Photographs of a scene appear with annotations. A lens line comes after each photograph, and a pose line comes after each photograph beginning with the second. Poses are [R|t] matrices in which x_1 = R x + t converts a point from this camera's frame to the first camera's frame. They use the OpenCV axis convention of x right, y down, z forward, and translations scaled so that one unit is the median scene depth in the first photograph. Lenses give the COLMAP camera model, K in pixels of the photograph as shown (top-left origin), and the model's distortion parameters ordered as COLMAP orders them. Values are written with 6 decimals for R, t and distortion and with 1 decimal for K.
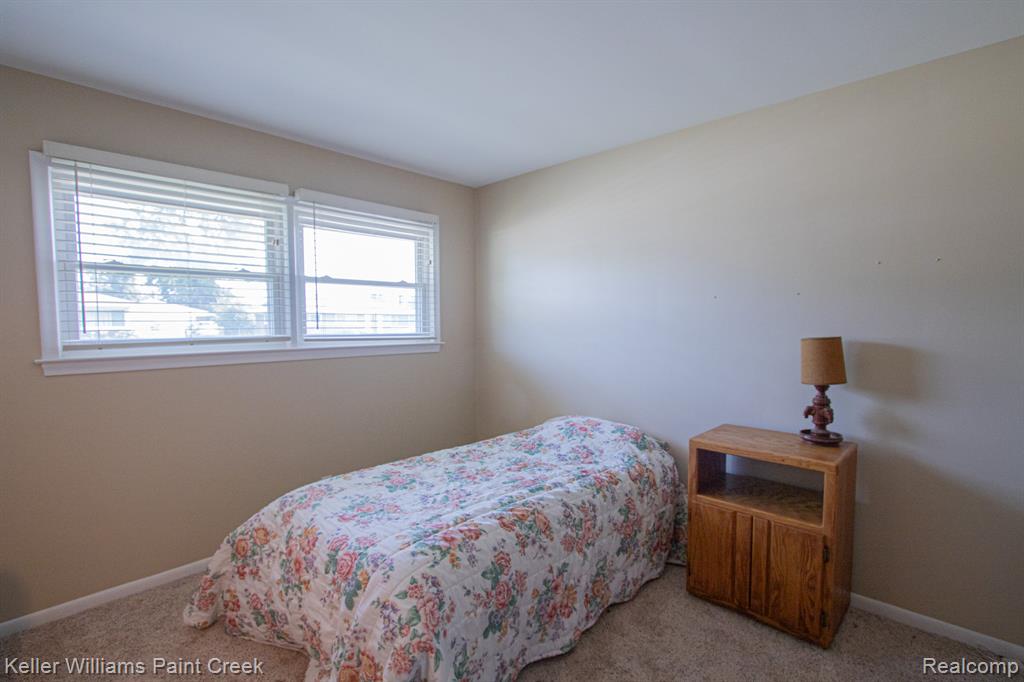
lens RADIAL K [[486.8, 0, 511.4], [0, 486.8, 345.5], [0, 0, 1]] dist [-0.016141, -0.000306]
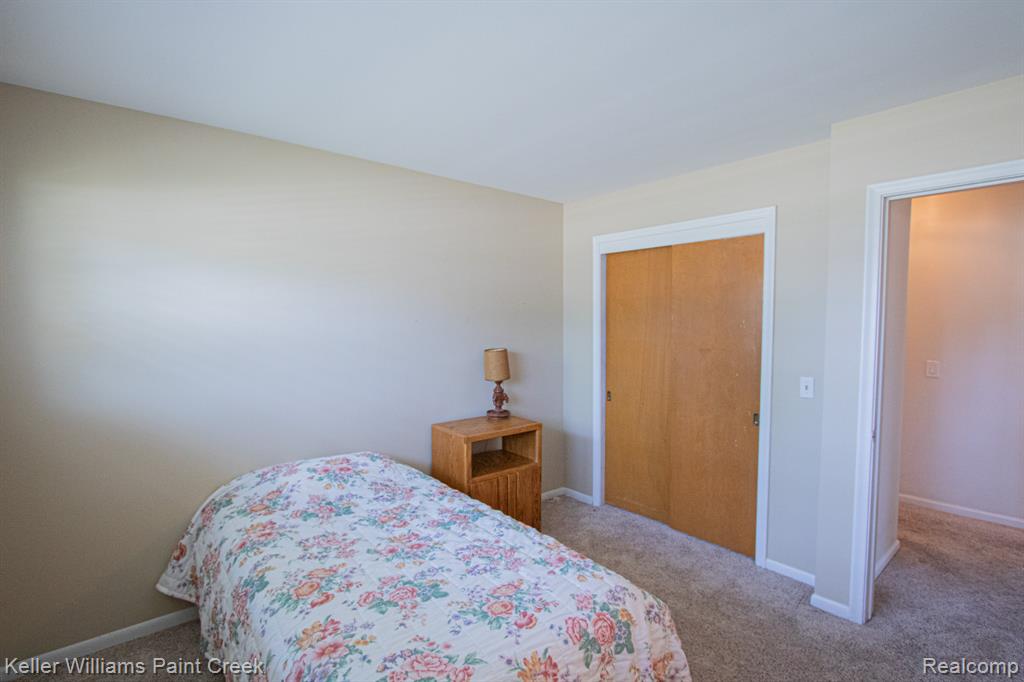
lens RADIAL K [[486.8, 0, 512.1], [0, 486.8, 342.7], [0, 0, 1]] dist [-0.016141, -0.000306]
pose [[0.094592, -0.044150, 0.994537, -0.941864], [0.063135, 0.997271, 0.038266, -0.102401], [-0.993512, 0.059170, 0.097121, 0.794972]]
